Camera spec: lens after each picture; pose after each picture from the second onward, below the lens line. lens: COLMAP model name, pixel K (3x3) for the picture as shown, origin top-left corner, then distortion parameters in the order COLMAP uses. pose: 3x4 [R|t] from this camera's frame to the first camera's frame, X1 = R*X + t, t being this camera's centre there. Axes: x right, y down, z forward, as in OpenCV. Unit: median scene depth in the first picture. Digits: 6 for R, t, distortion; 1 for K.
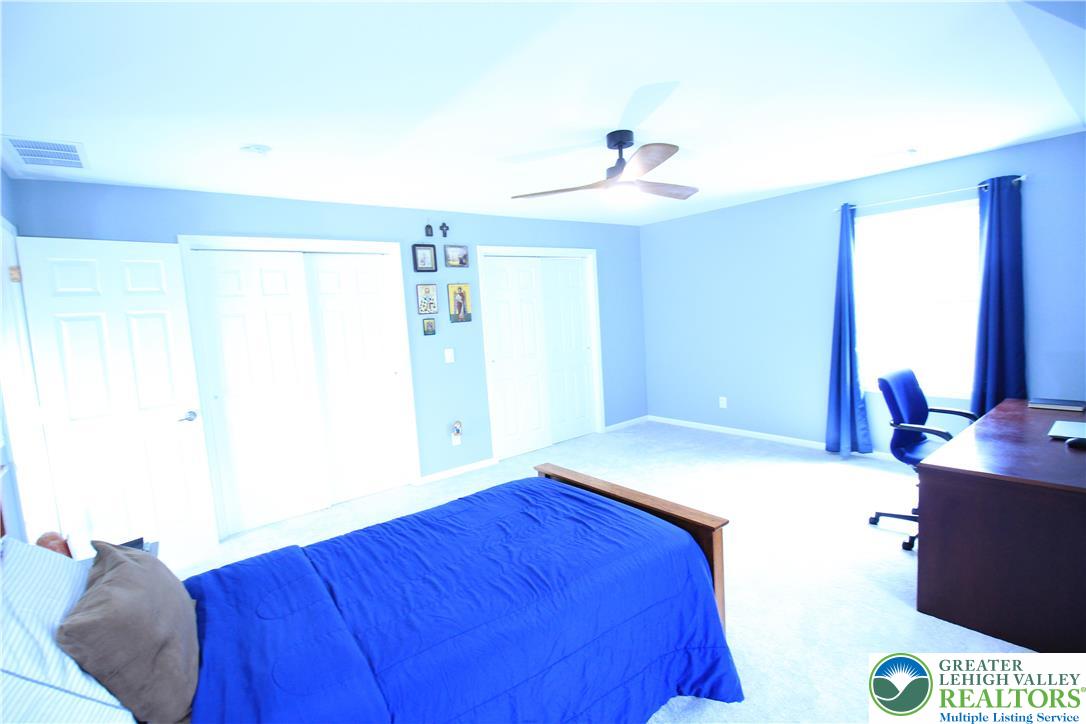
lens RADIAL K [[508.1, 0, 550.3], [0, 508.1, 359.1], [0, 0, 1]] dist [0.001606, -0.013232]
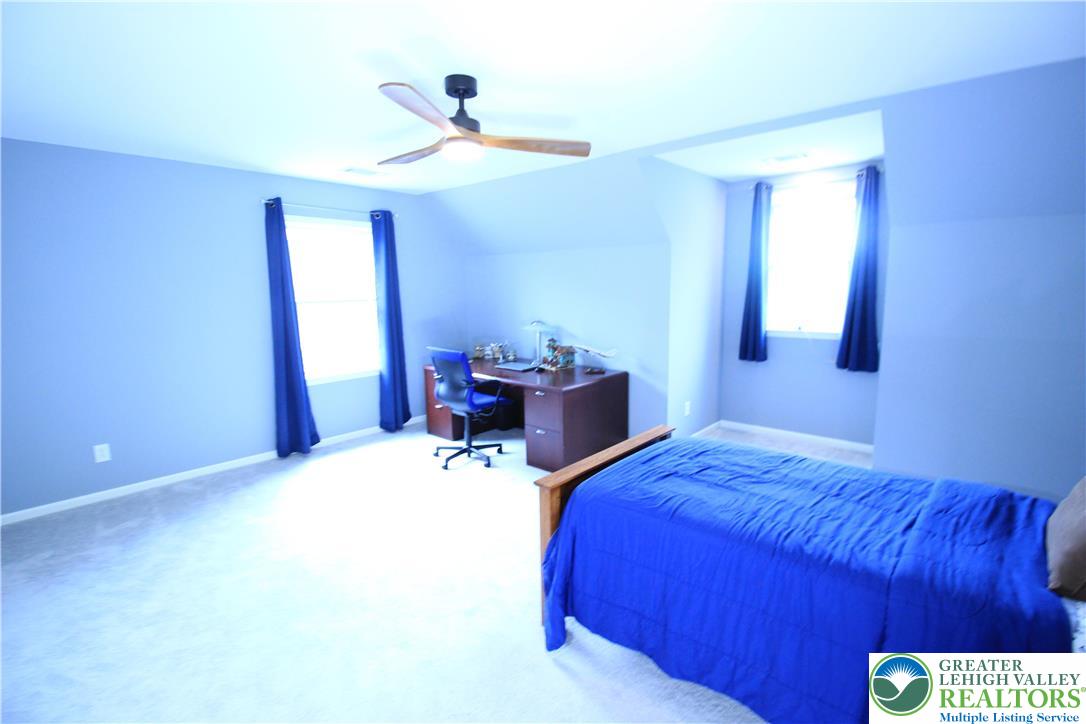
lens RADIAL K [[508.1, 0, 550.3], [0, 508.1, 359.1], [0, 0, 1]] dist [0.001606, -0.013232]
pose [[-0.176242, -0.081246, 0.980988, -0.499244], [0.121375, 0.987189, 0.103566, -0.039330], [-0.976835, 0.137320, -0.164123, 0.704721]]
